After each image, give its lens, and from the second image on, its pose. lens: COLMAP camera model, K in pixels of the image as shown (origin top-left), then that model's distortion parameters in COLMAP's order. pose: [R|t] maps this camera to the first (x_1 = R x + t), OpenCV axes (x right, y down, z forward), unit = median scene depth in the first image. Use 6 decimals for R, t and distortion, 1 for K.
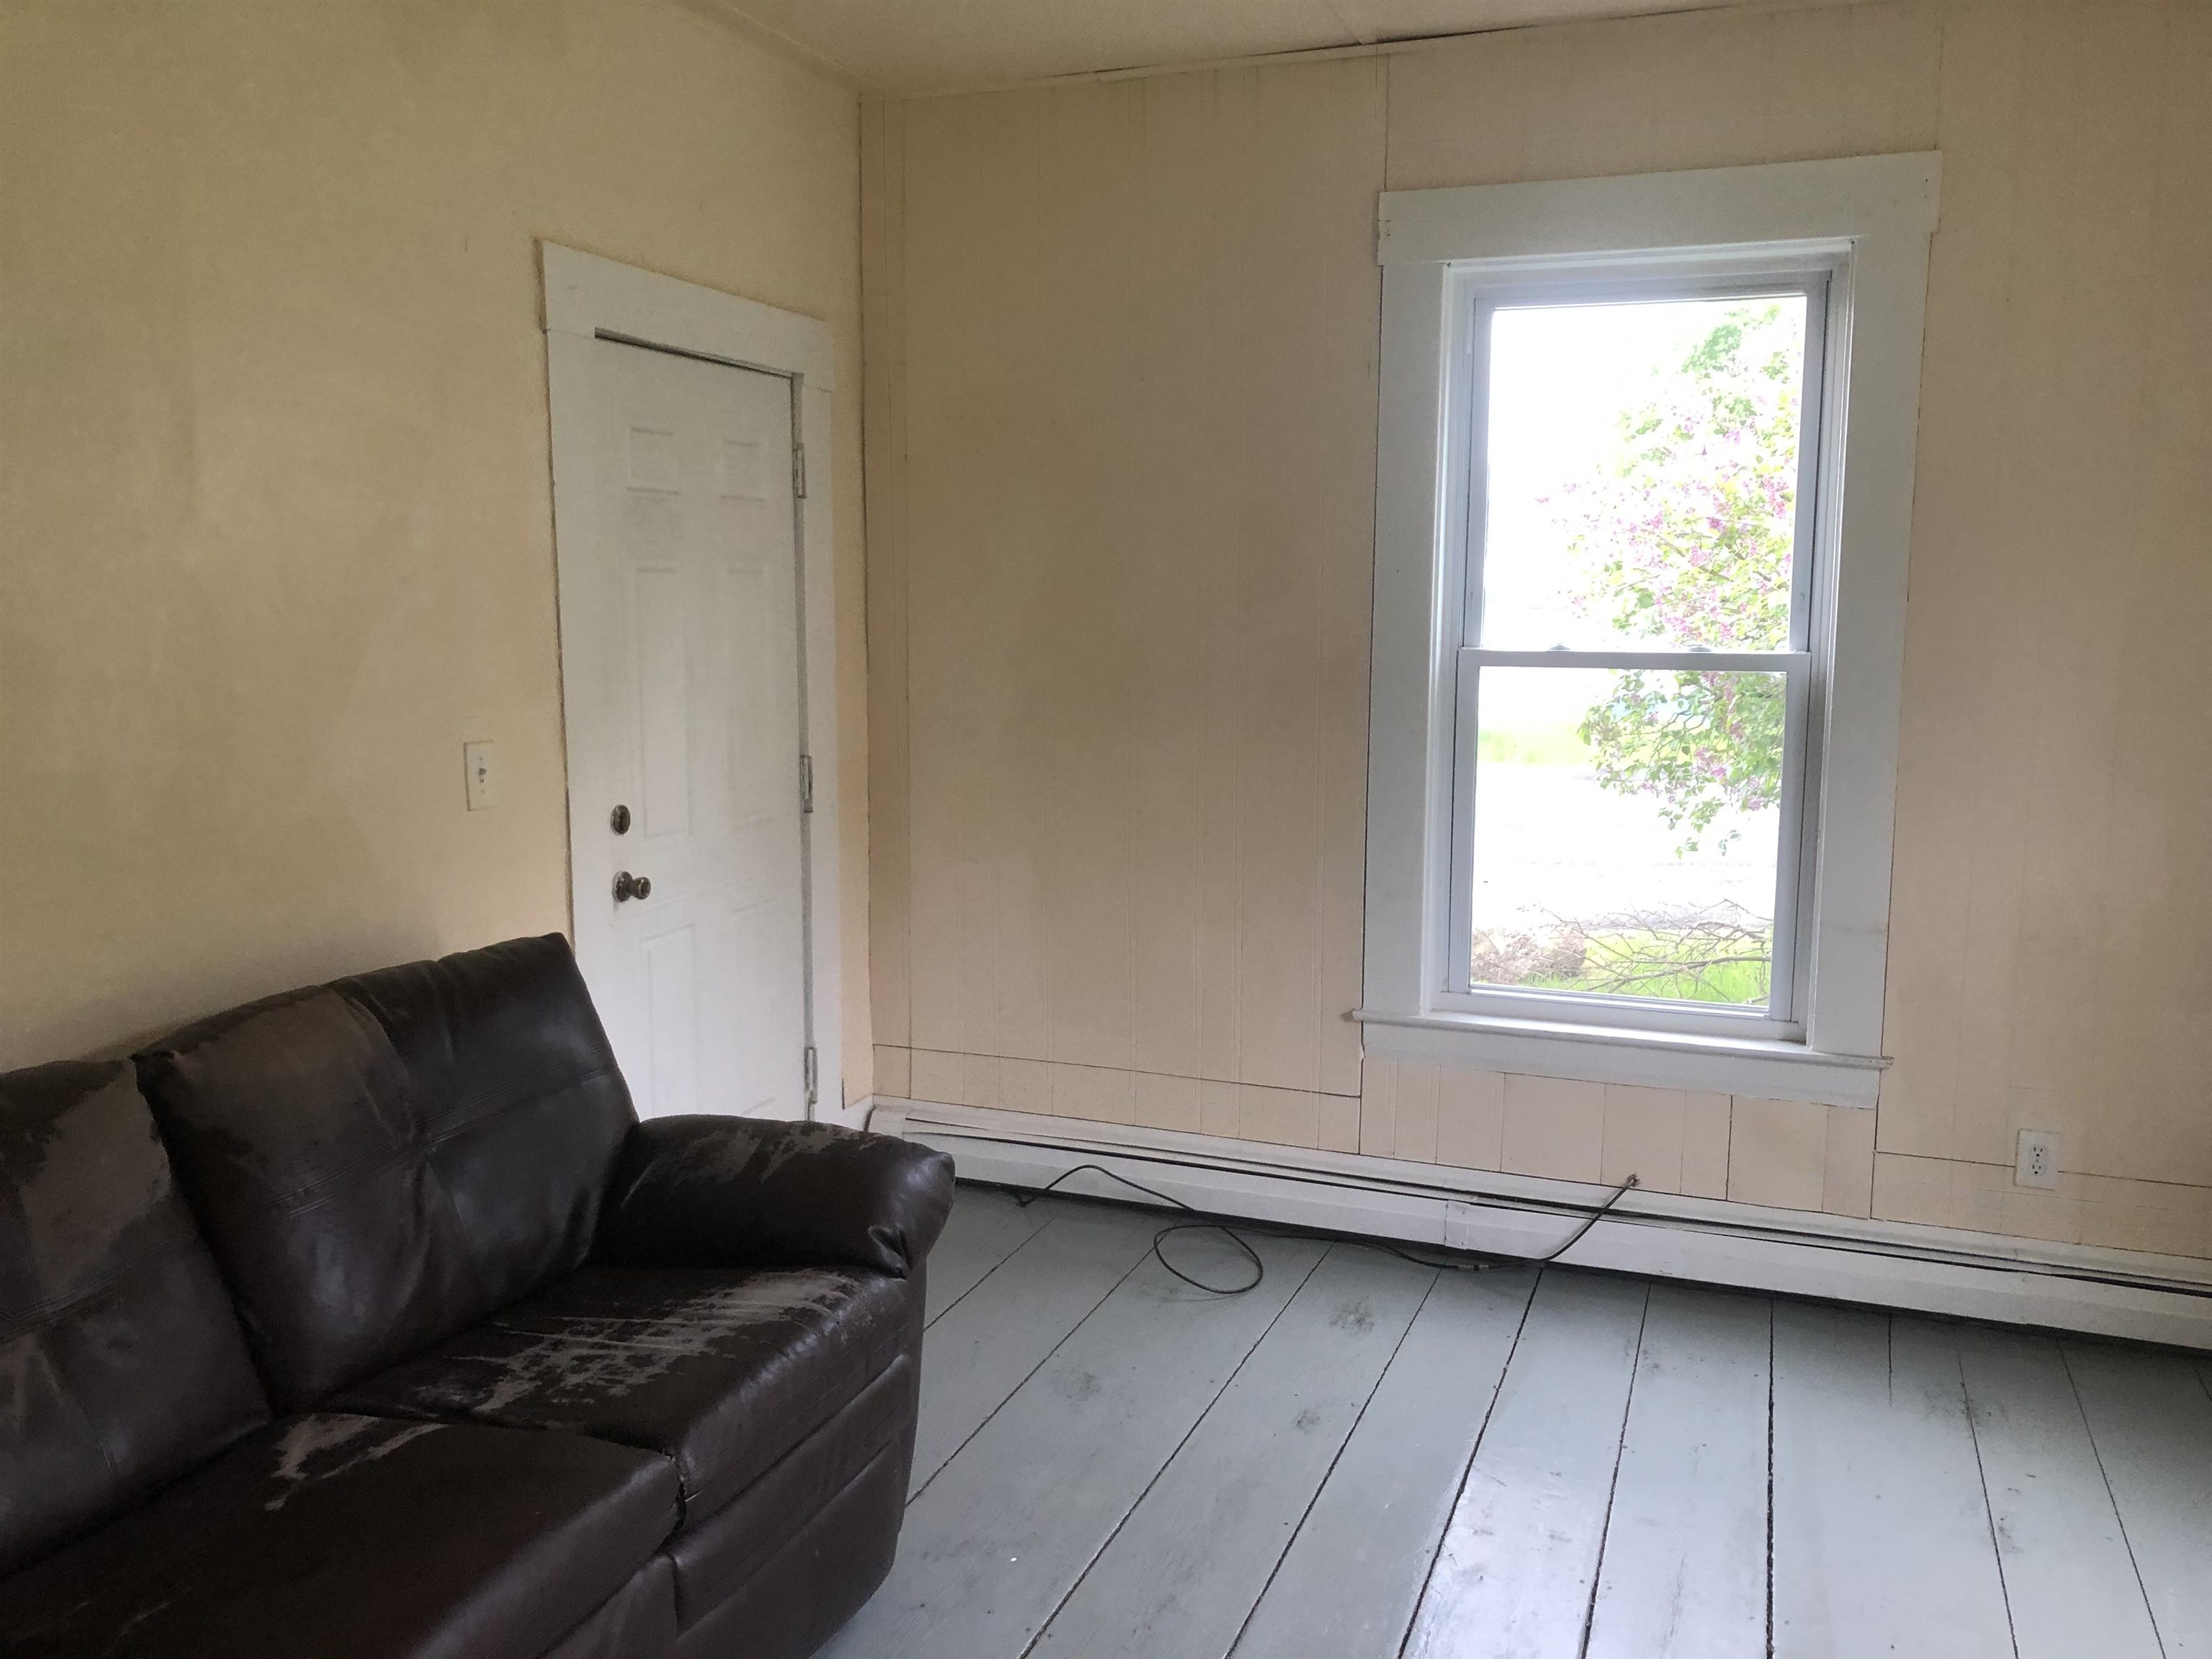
lens RADIAL K [[1800.5, 0, 1099.7], [0, 1800.5, 817.5], [0, 0, 1]] dist [0.000575, -0.017366]
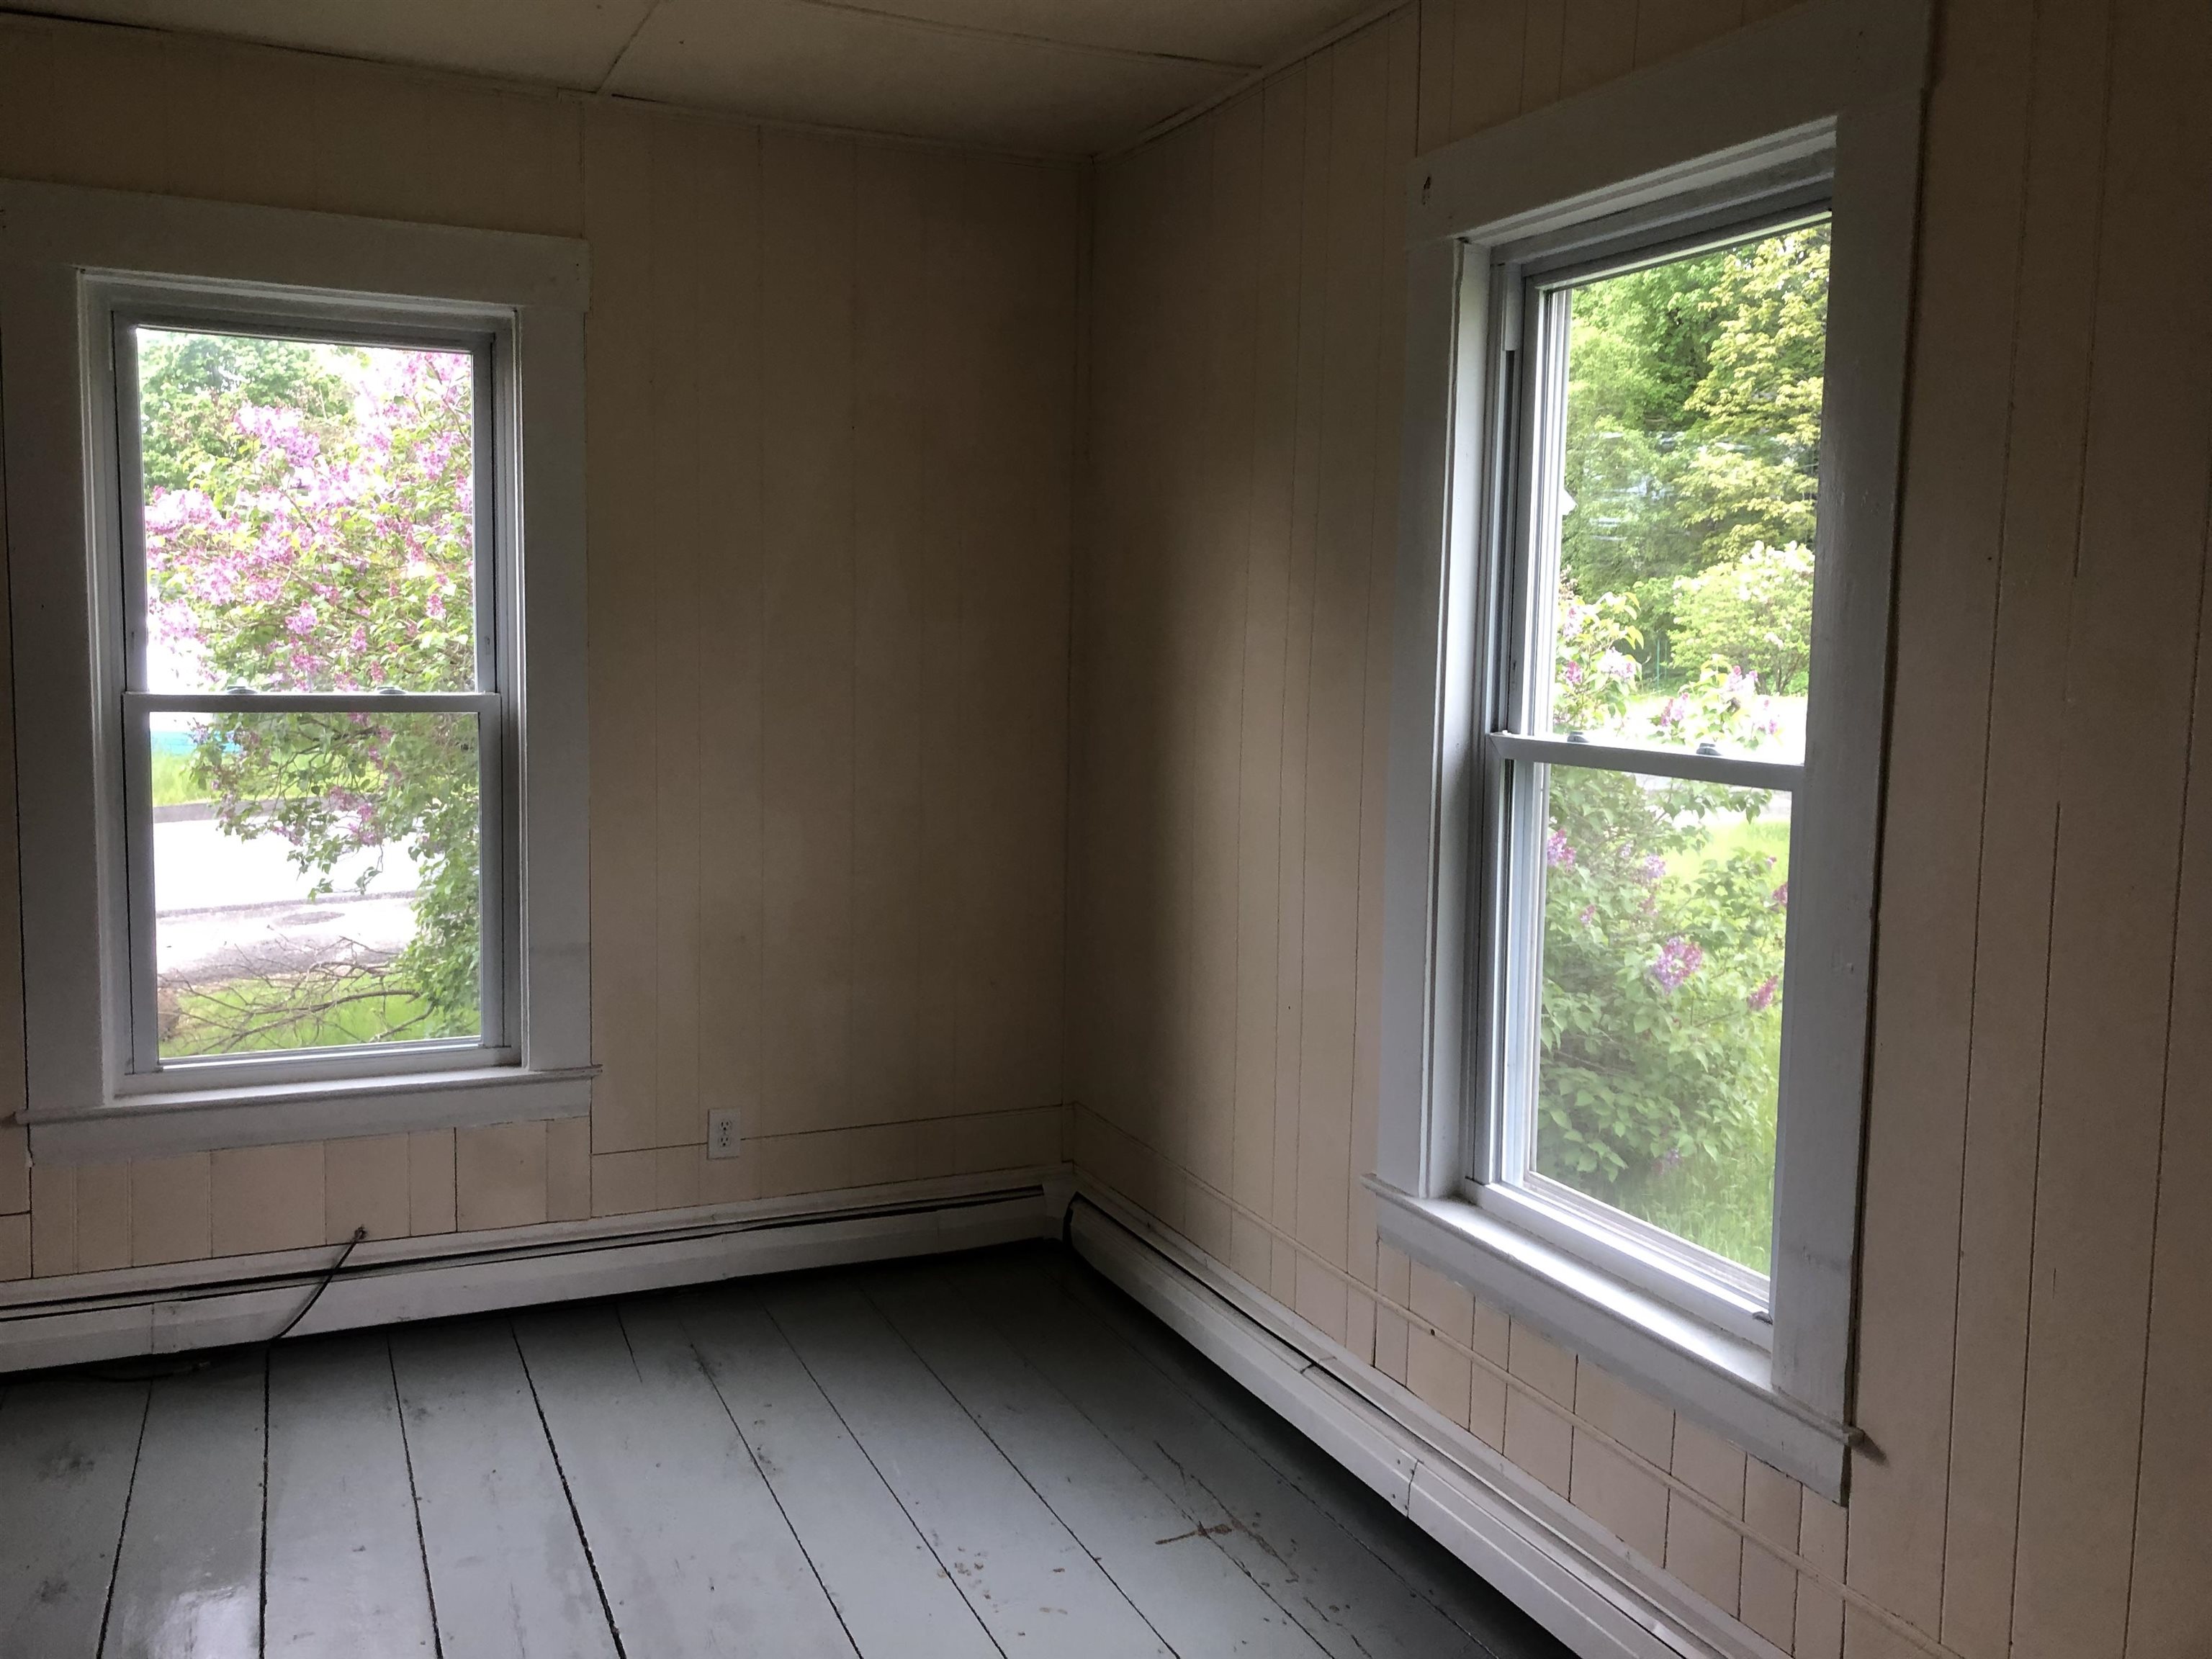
lens RADIAL K [[1792.1, 0, 1108.2], [0, 1792.1, 799.0], [0, 0, 1]] dist [0.004246, -0.000202]
pose [[0.699041, -0.056546, 0.712842, -0.103746], [0.074188, 0.997224, 0.006353, -0.010309], [-0.711223, 0.048443, 0.701295, 0.014993]]
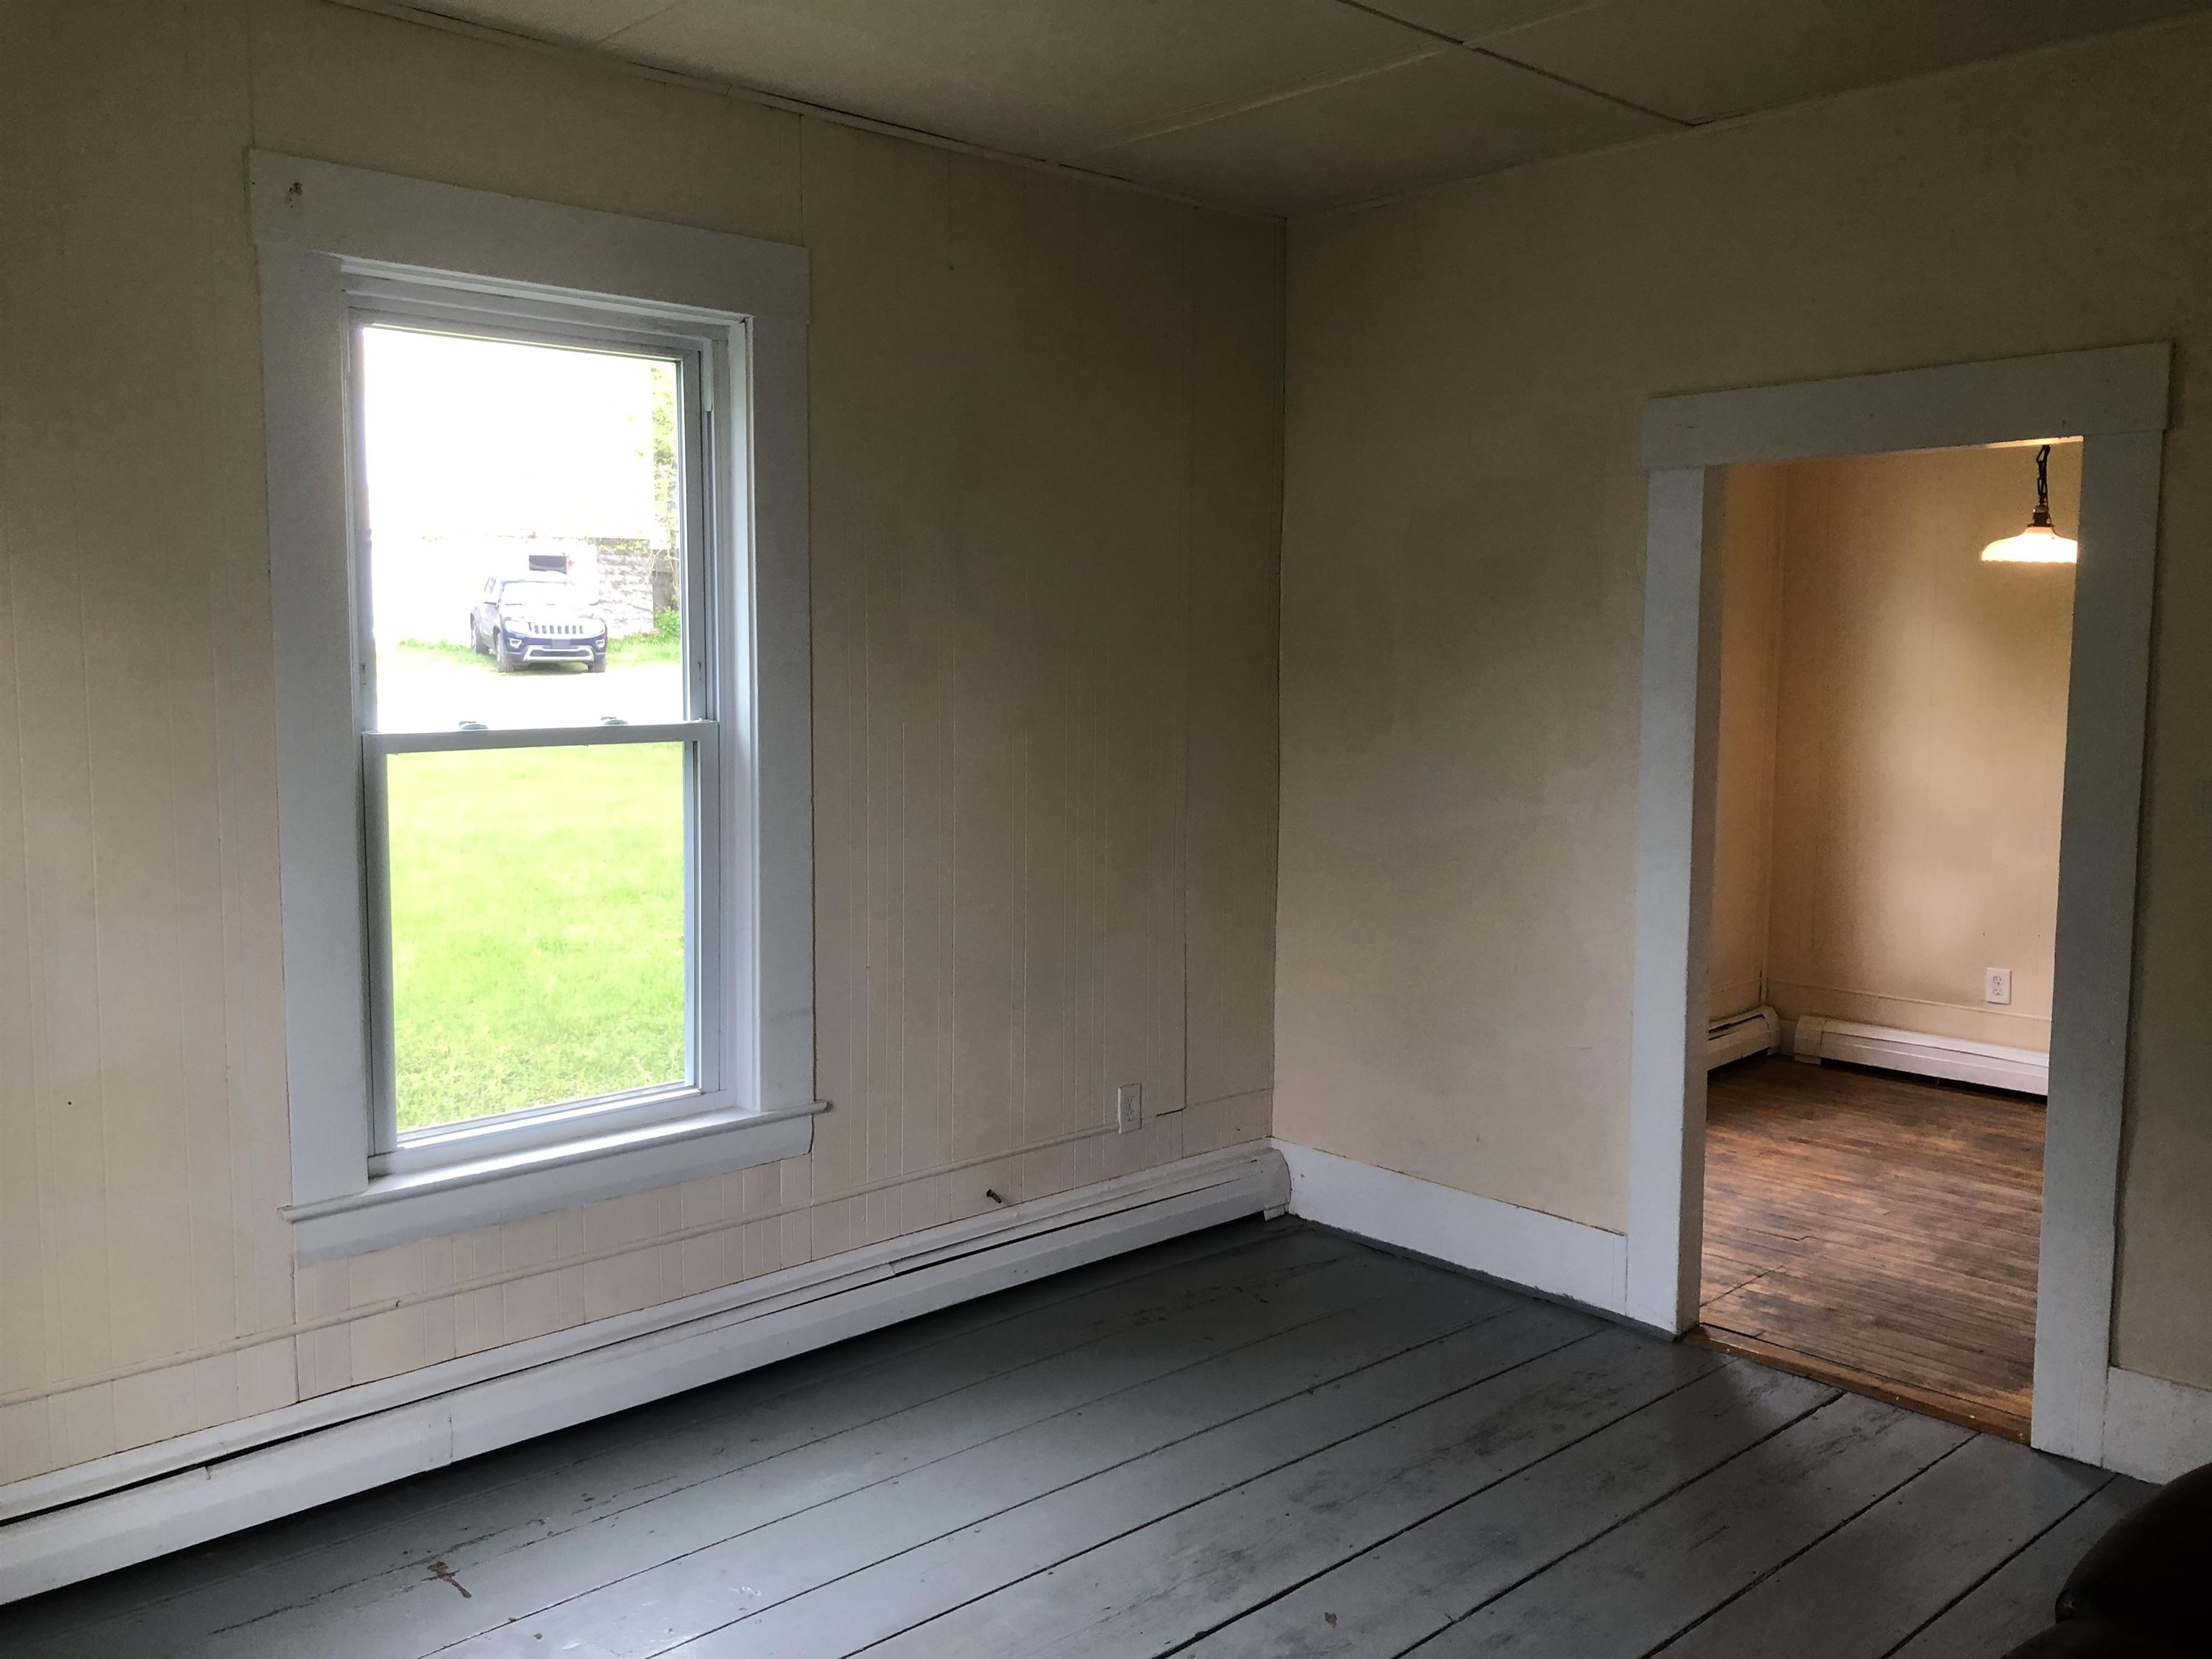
lens RADIAL K [[1800.5, 0, 1099.7], [0, 1800.5, 817.5], [0, 0, 1]] dist [0.000575, -0.017366]
pose [[0.451610, -0.086094, 0.888052, -0.391155], [0.121074, 0.992040, 0.034605, -0.045356], [-0.883962, 0.091892, 0.458439, 0.348567]]
